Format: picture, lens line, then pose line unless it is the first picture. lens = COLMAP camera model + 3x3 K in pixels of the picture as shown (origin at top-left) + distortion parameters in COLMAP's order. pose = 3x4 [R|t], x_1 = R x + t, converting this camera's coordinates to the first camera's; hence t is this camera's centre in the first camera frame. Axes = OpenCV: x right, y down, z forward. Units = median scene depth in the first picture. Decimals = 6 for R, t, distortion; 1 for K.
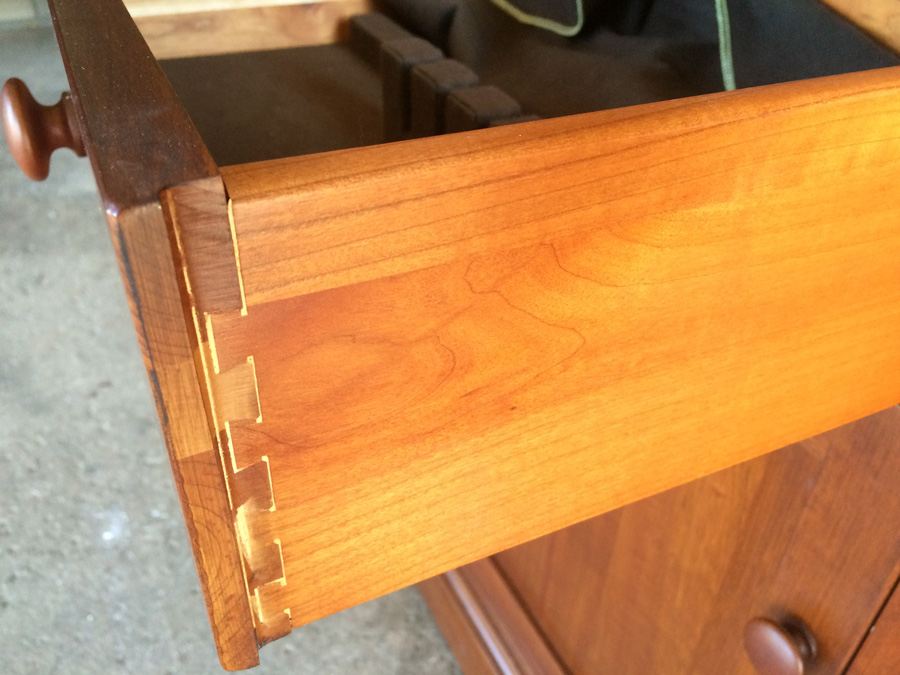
lens RADIAL K [[763.5, 0, 450.0], [0, 763.5, 331.3], [0, 0, 1]] dist [0.080559, -0.103933]
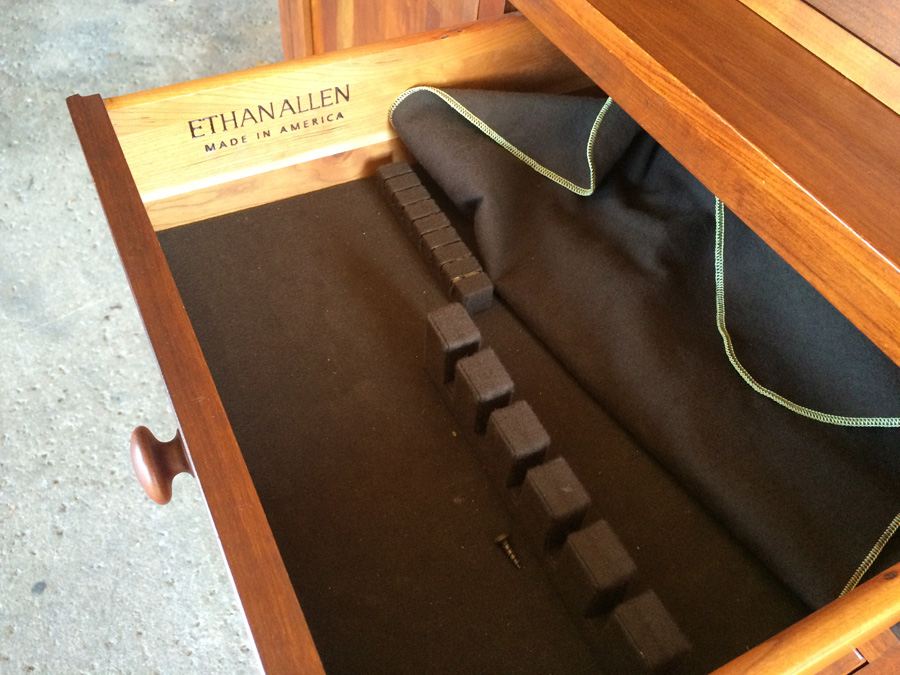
lens RADIAL K [[763.5, 0, 449.8], [0, 763.5, 330.5], [0, 0, 1]] dist [0.080559, -0.103933]
pose [[0.999524, 0.002523, 0.030757, -0.030215], [-0.010538, 0.964644, 0.263344, -0.224720], [-0.029005, -0.263543, 0.964211, -0.041936]]
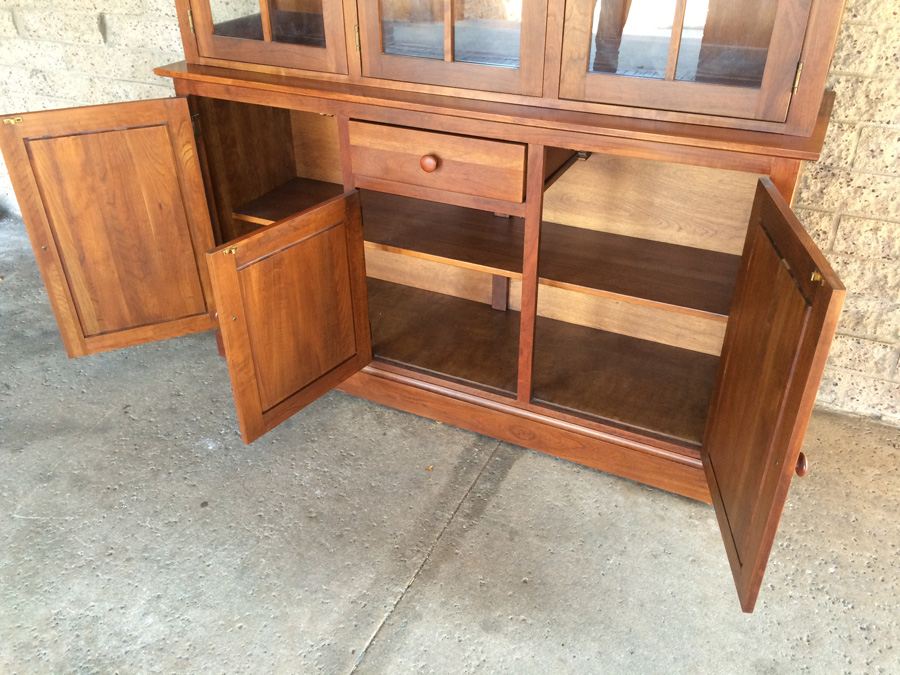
lens RADIAL K [[763.5, 0, 450.6], [0, 763.5, 332.8], [0, 0, 1]] dist [0.080559, -0.103933]
pose [[0.796364, -0.363600, 0.483321, -0.788738], [0.387088, 0.920423, 0.054629, 0.125805], [-0.464723, 0.143583, 0.873737, -1.005527]]
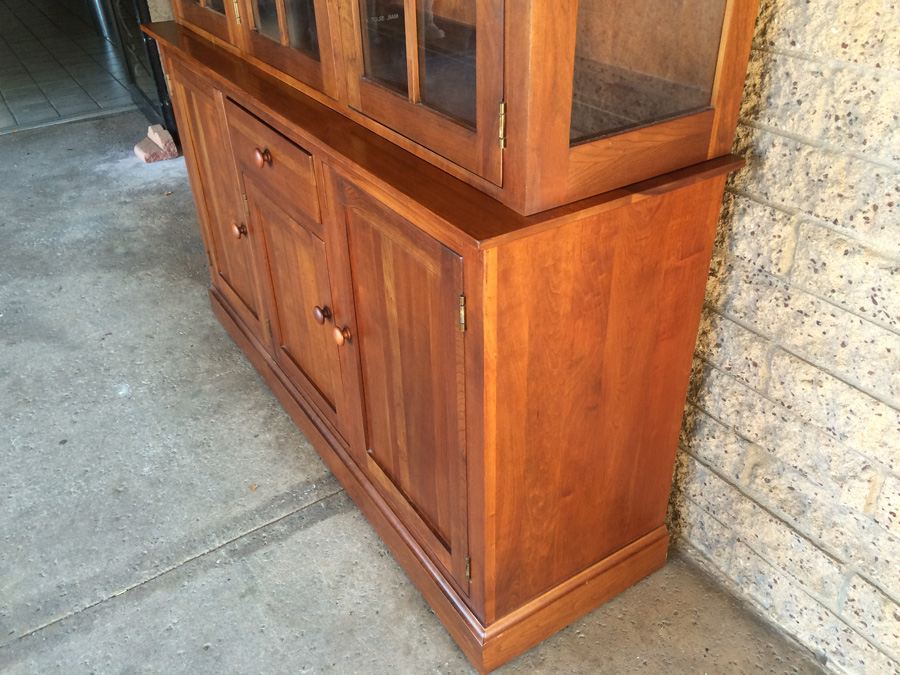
lens RADIAL K [[763.5, 0, 453.9], [0, 763.5, 330.8], [0, 0, 1]] dist [0.080559, -0.103933]
pose [[0.992149, -0.117803, 0.041980, 0.354926], [0.119507, 0.991999, -0.040691, 0.287510], [-0.036850, 0.045388, 0.998290, -1.050446]]
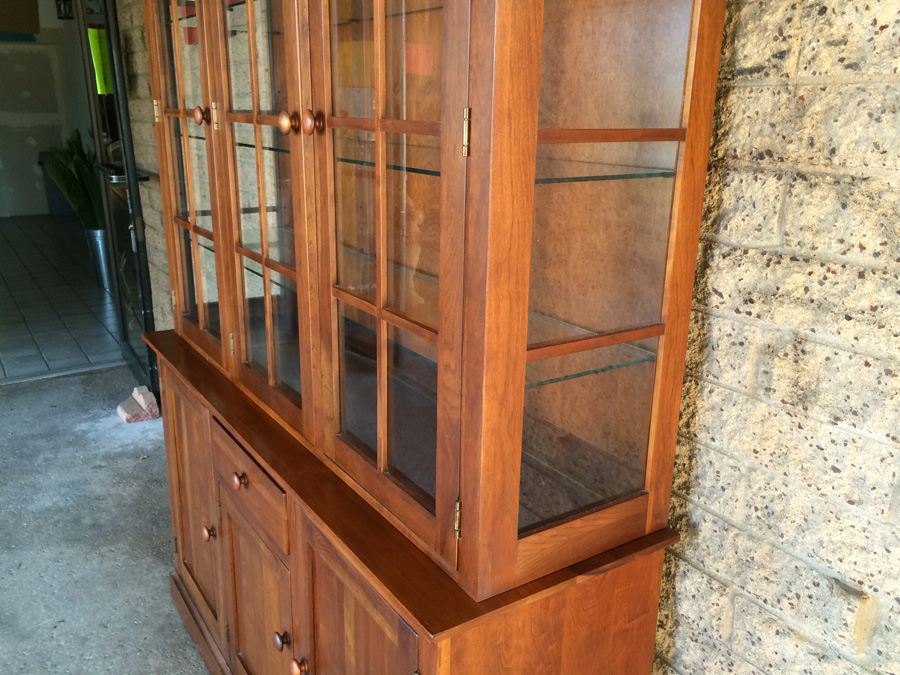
lens RADIAL K [[763.5, 0, 453.2], [0, 763.5, 336.7], [0, 0, 1]] dist [0.080559, -0.103933]
pose [[0.992811, -0.064783, 0.100647, 0.384893], [0.093308, 0.945557, -0.311793, 0.110920], [-0.074968, 0.318942, 0.944805, -1.186459]]
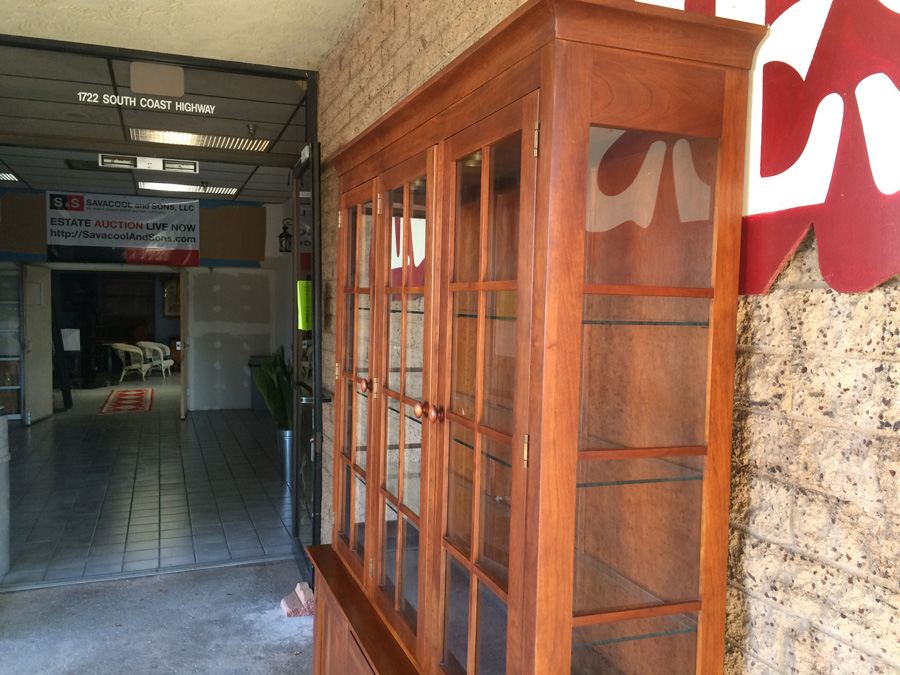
lens RADIAL K [[763.5, 0, 453.3], [0, 763.5, 339.1], [0, 0, 1]] dist [0.080559, -0.103933]
pose [[0.994062, -0.018601, -0.107217, 0.516726], [-0.042499, 0.840672, -0.539875, 0.136458], [0.100177, 0.541225, 0.834889, -1.557695]]
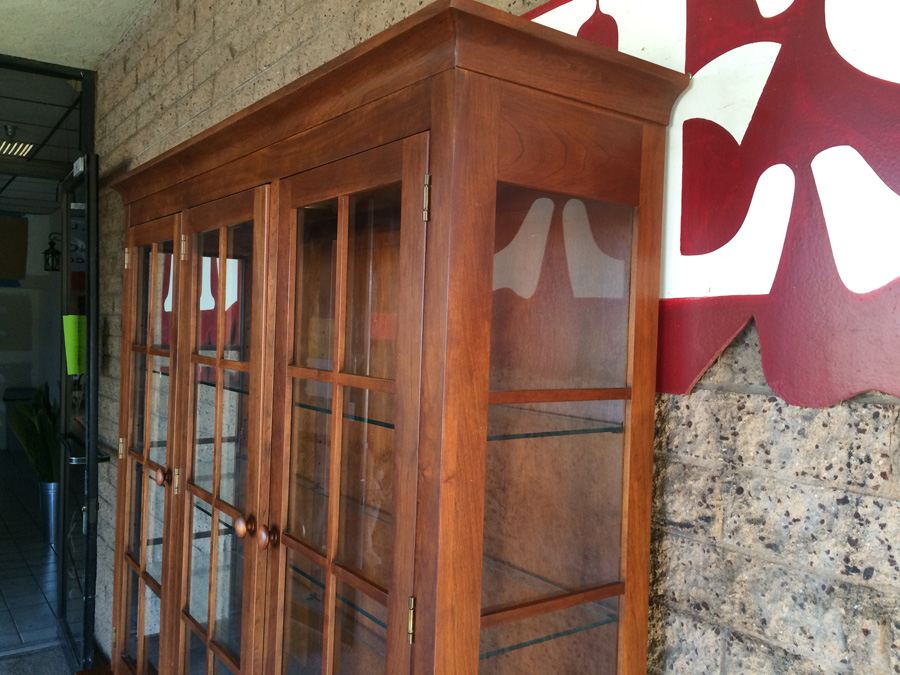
lens RADIAL K [[763.5, 0, 450.4], [0, 763.5, 337.3], [0, 0, 1]] dist [0.080559, -0.103933]
pose [[0.988058, -0.018253, 0.152997, 0.414944], [0.101154, 0.825863, -0.554724, -0.138979], [-0.116229, 0.563576, 0.817847, -1.358800]]
